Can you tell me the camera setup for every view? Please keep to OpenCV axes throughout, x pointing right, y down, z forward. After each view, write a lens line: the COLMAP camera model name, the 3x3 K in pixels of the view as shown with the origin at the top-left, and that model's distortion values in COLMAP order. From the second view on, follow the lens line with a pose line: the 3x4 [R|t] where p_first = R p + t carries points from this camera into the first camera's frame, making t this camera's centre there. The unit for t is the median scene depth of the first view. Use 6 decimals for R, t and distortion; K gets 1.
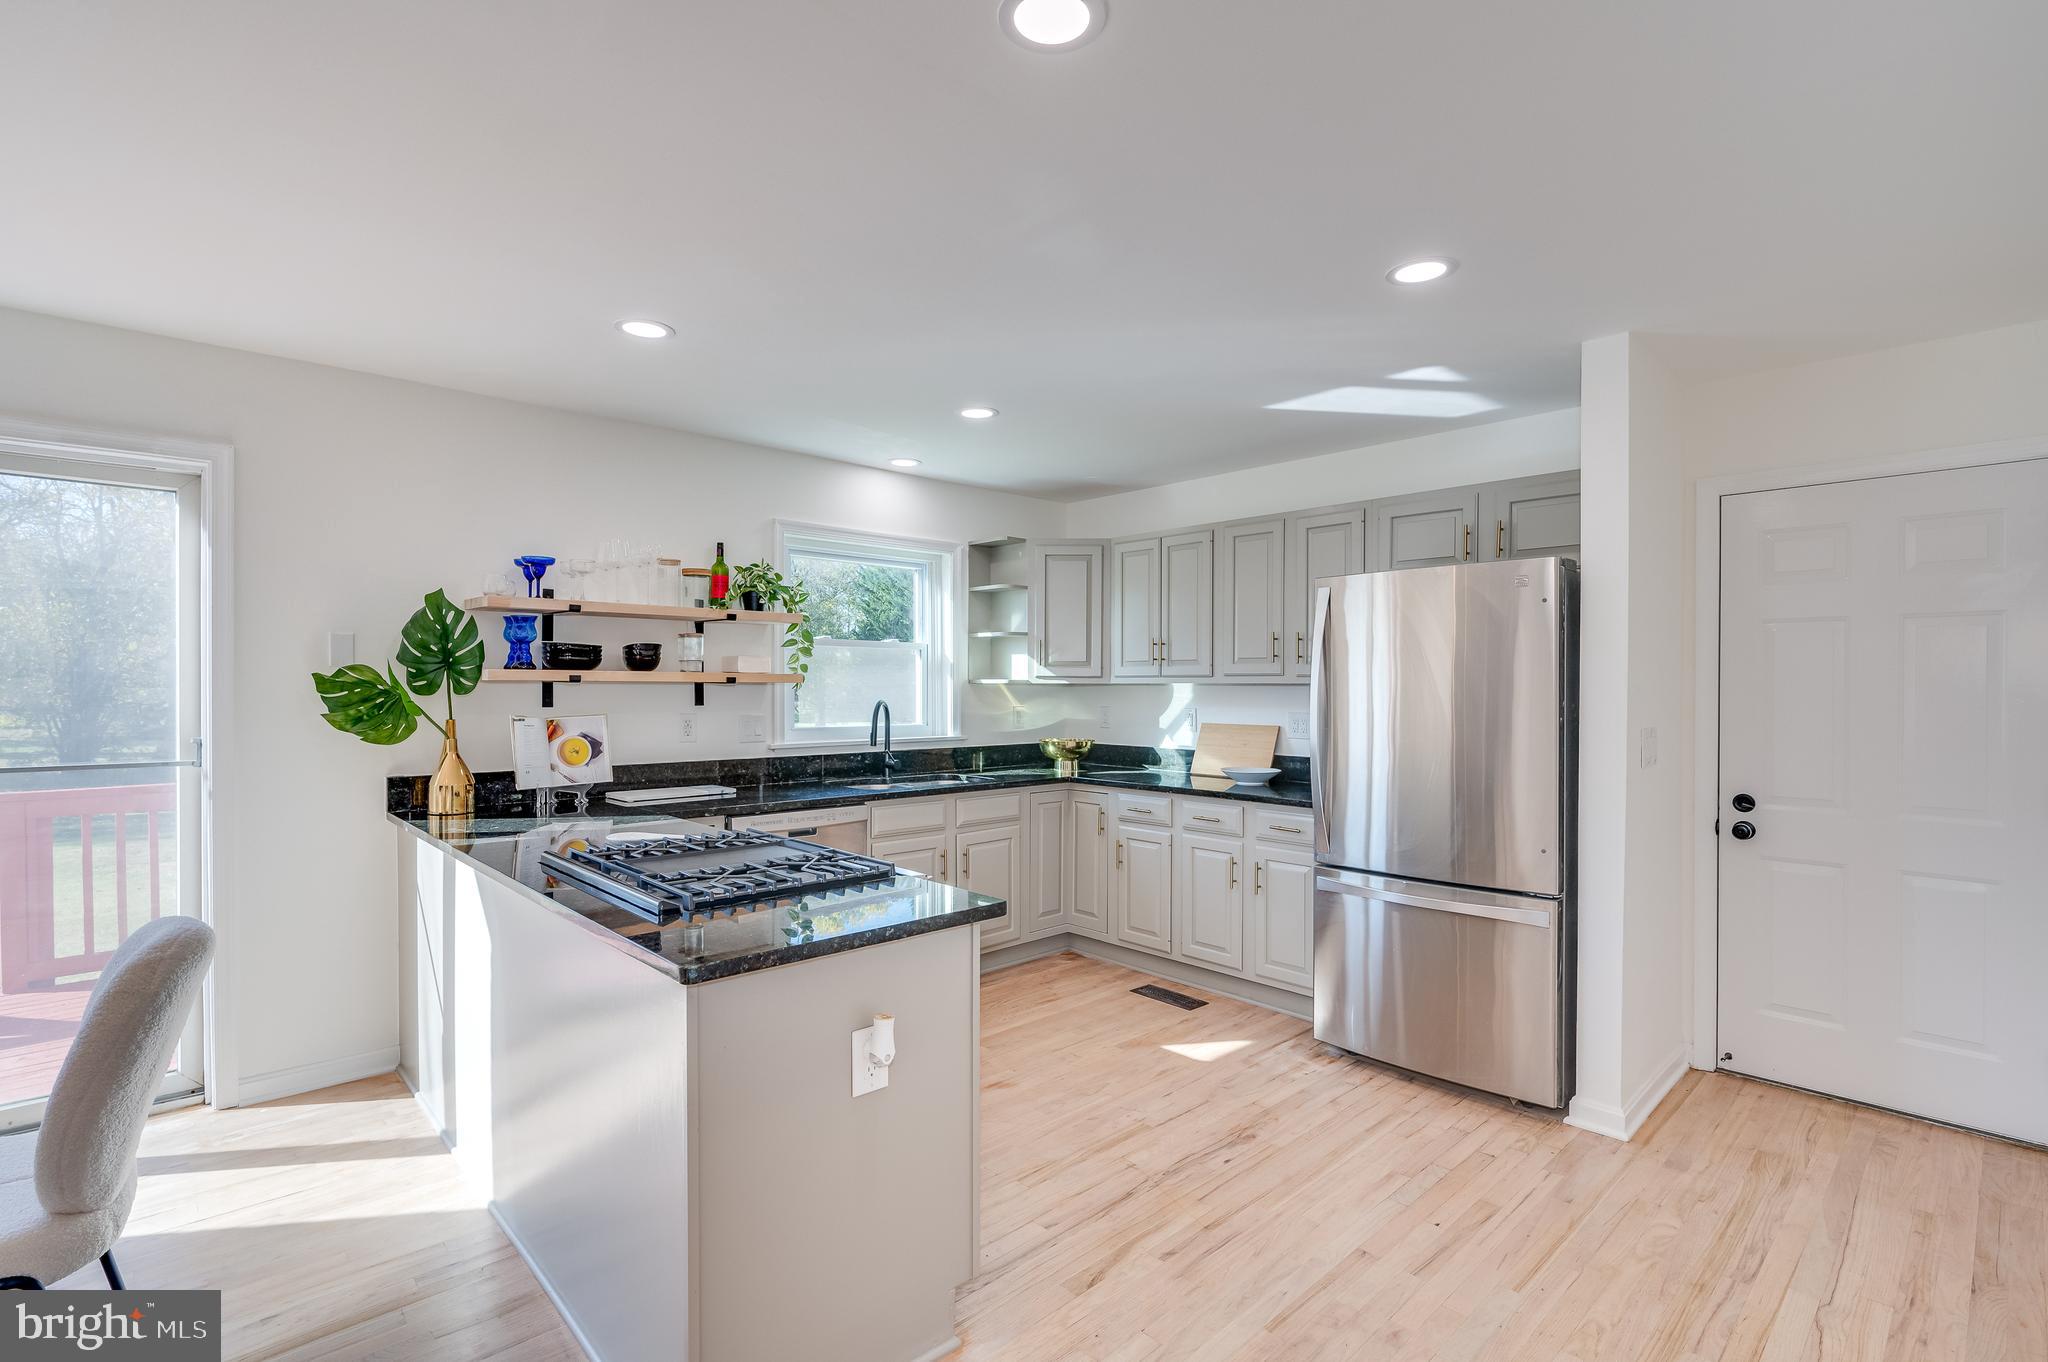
lens RADIAL K [[944.4, 0, 1030.2], [0, 944.4, 692.9], [0, 0, 1]] dist [0.001304, 0.000127]
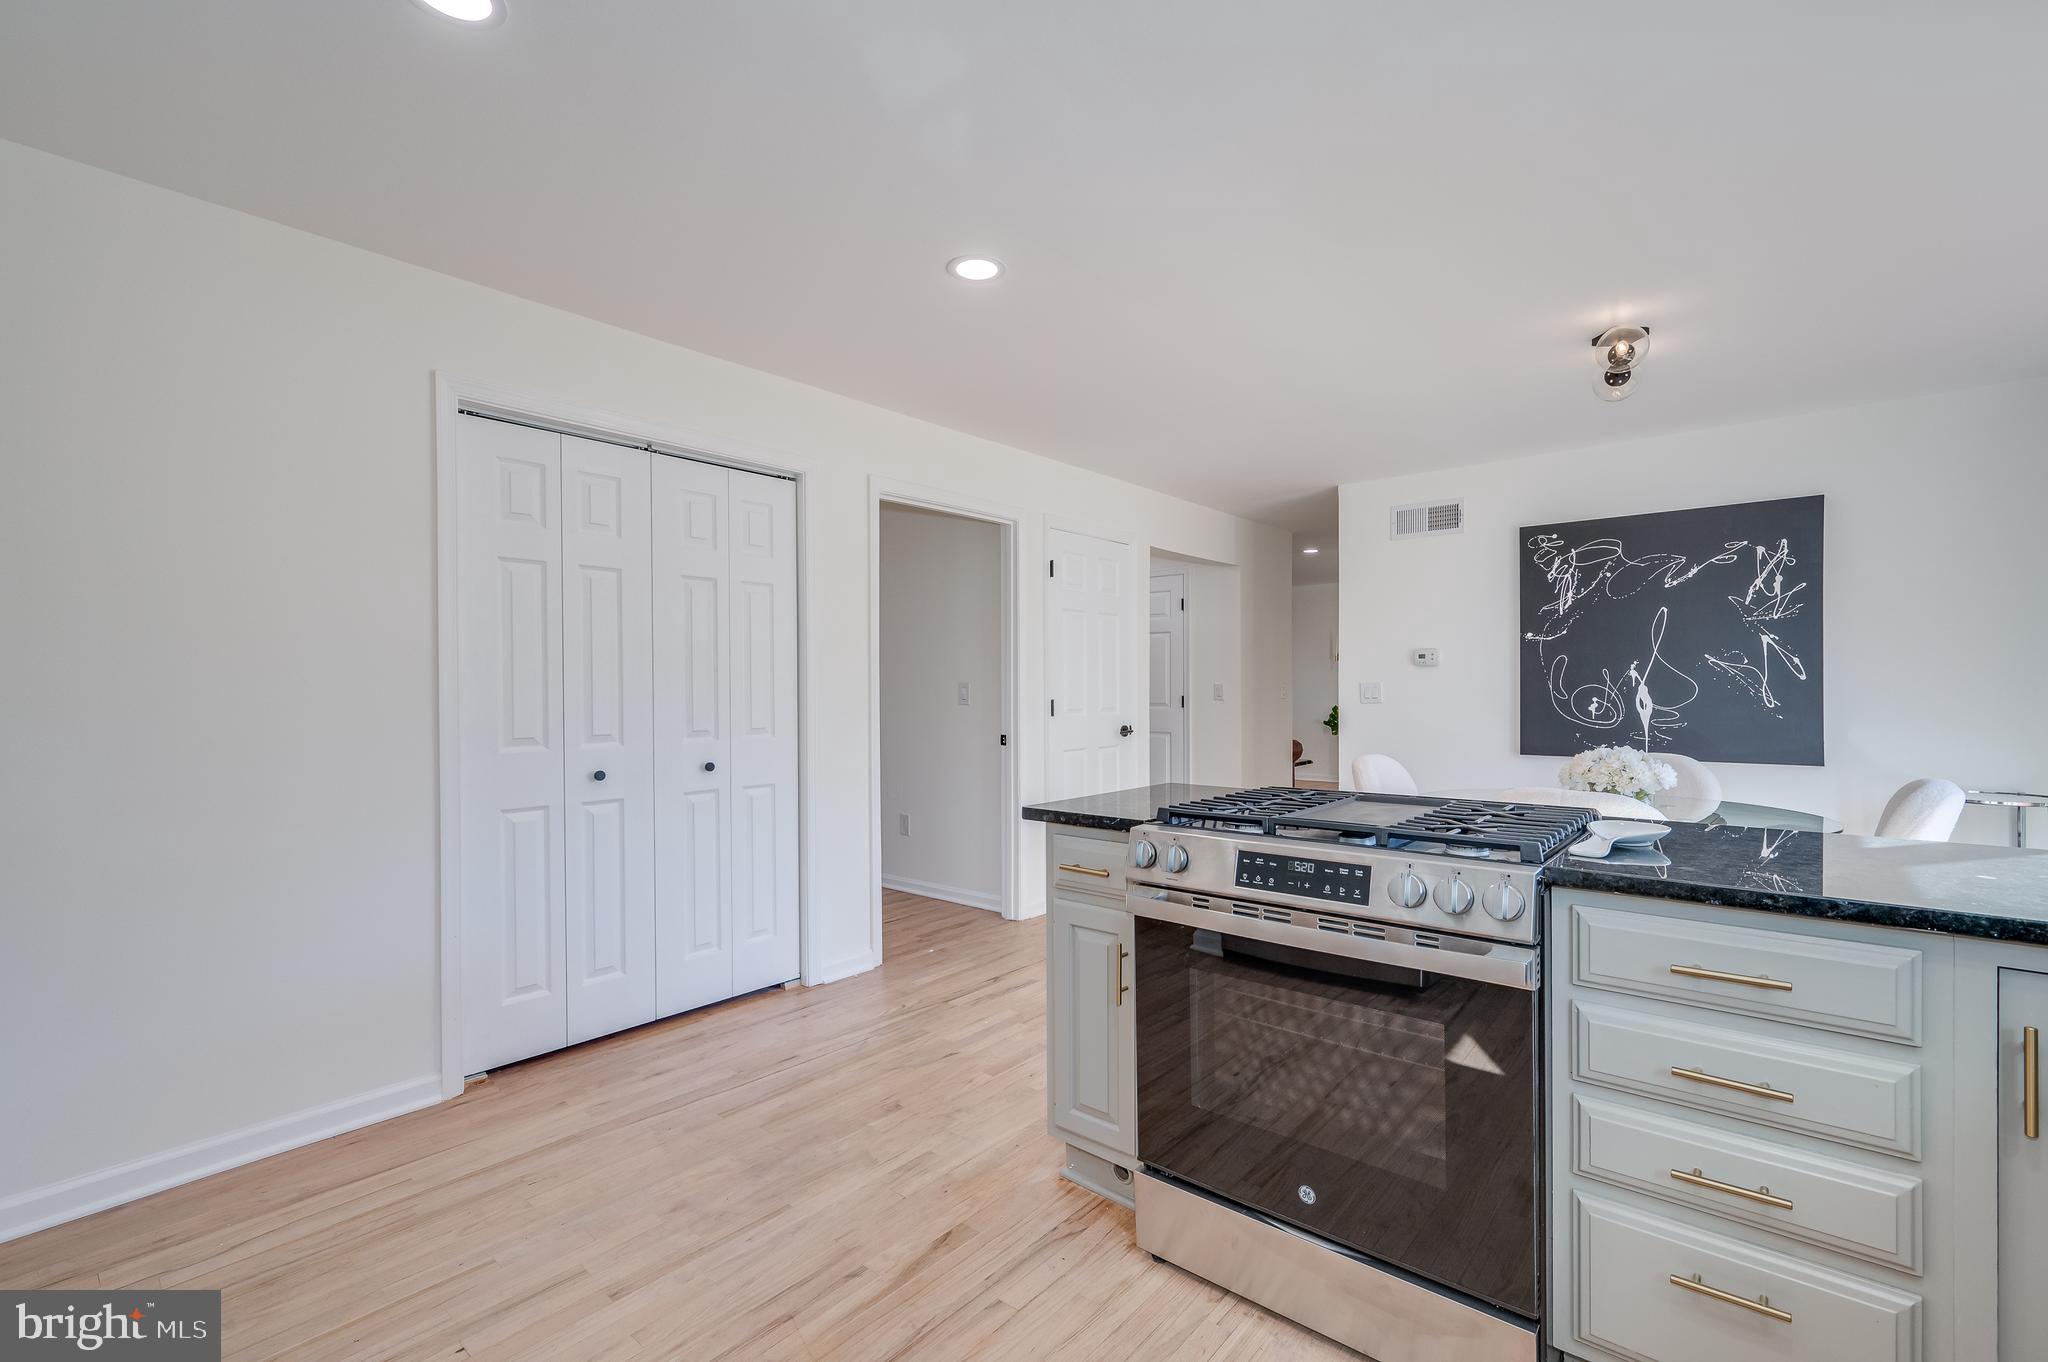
lens RADIAL K [[899.8, 0, 1032.5], [0, 899.8, 691.5], [0, 0, 1]] dist [0.000344, 0.000088]
pose [[-0.993996, 0.003053, -0.109373, 0.042929], [0.001759, 0.999927, 0.011922, 0.032467], [0.109402, 0.011658, -0.993929, 1.066012]]
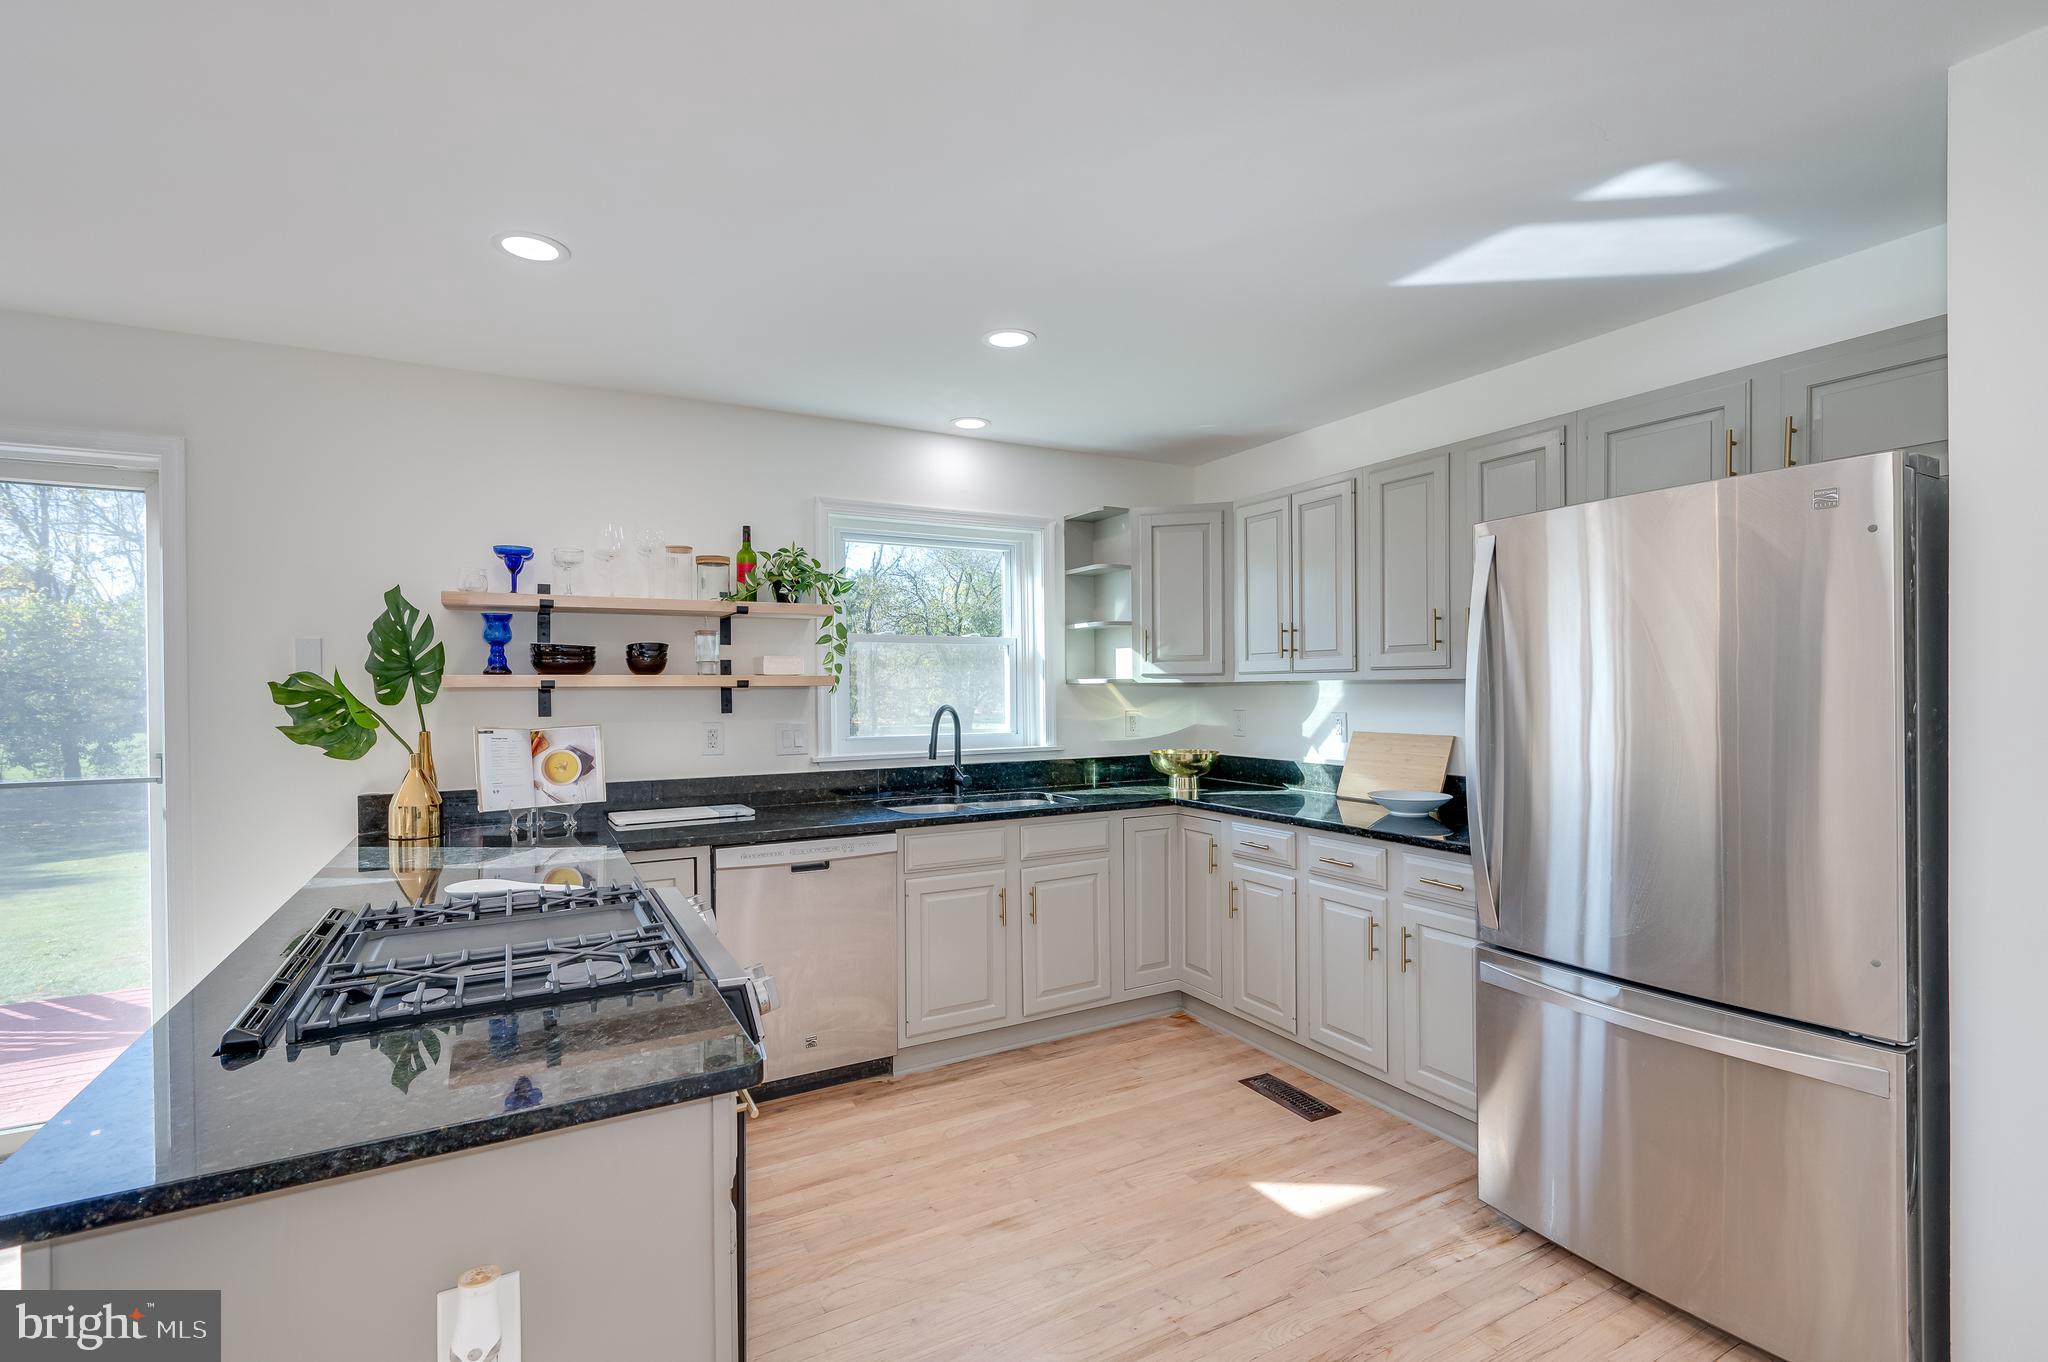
lens RADIAL K [[927.4, 0, 1029.0], [0, 927.4, 693.3], [0, 0, 1]] dist [0.003629, 0.001022]
pose [[0.969616, -0.009599, -0.244445, 0.139975], [0.009570, 0.999953, -0.001306, -0.001231], [0.244446, -0.001073, 0.969662, 0.247272]]
